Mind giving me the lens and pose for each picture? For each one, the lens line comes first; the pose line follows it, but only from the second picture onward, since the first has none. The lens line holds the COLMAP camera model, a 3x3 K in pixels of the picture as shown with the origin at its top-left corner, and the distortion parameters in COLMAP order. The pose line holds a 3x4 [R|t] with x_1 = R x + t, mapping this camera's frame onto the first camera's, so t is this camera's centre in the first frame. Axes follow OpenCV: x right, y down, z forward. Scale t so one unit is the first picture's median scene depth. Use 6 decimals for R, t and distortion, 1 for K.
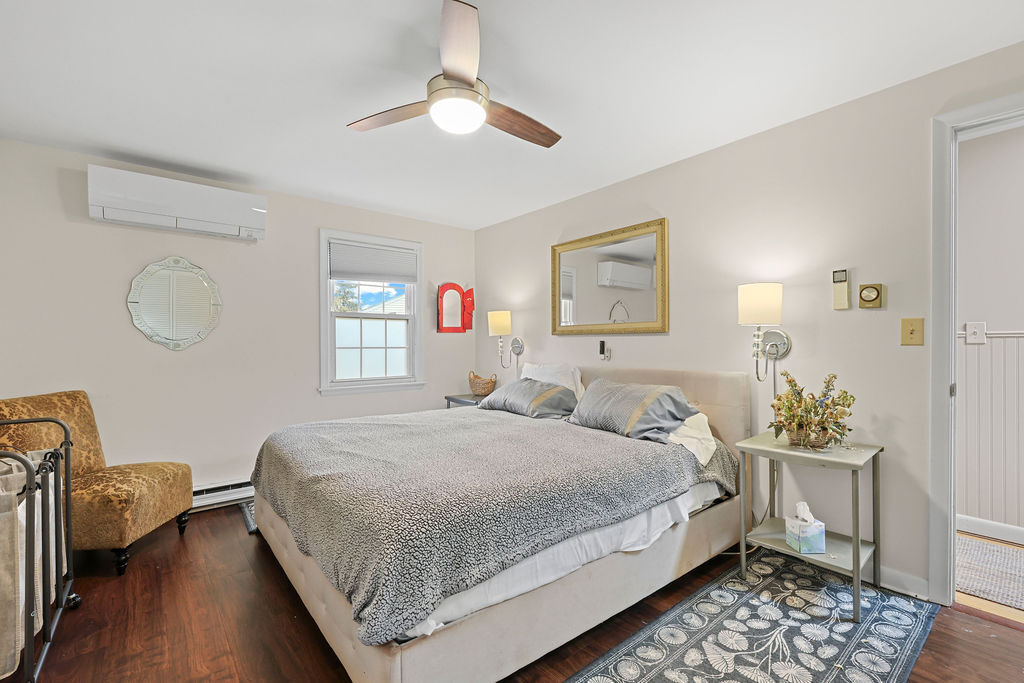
lens RADIAL K [[445.3, 0, 516.0], [0, 445.3, 345.1], [0, 0, 1]] dist [0.001850, 0.000529]
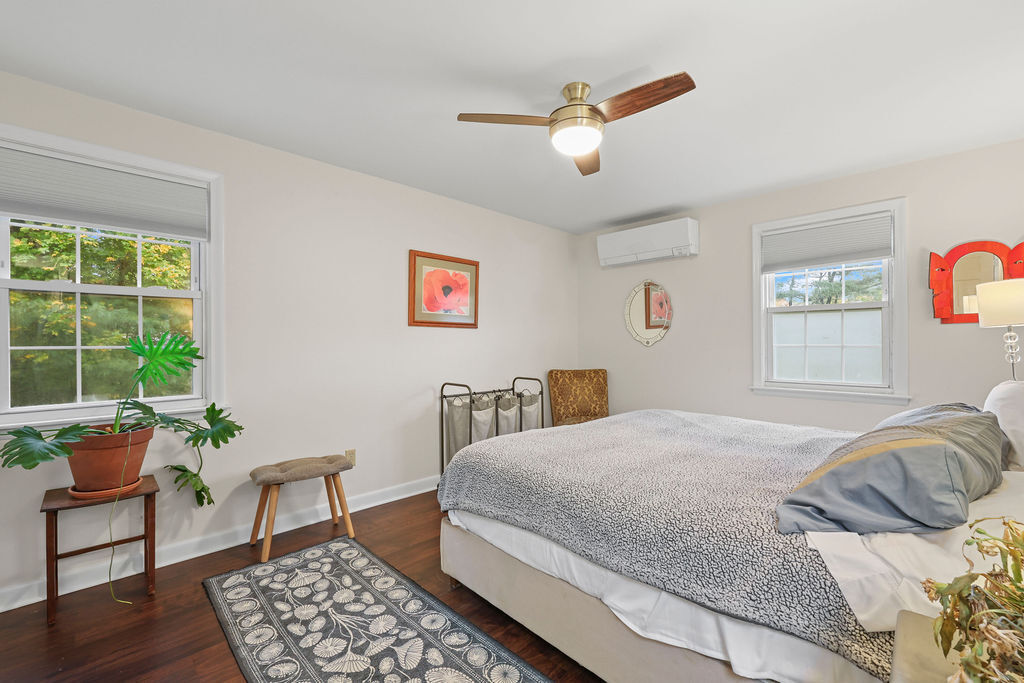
lens RADIAL K [[445.3, 0, 516.7], [0, 445.3, 342.5], [0, 0, 1]] dist [0.001850, 0.000529]
pose [[0.088471, 0.002965, -0.996074, 0.764033], [0.000085, 0.999996, 0.002985, -0.005457], [0.996079, -0.000349, 0.088470, 0.585238]]
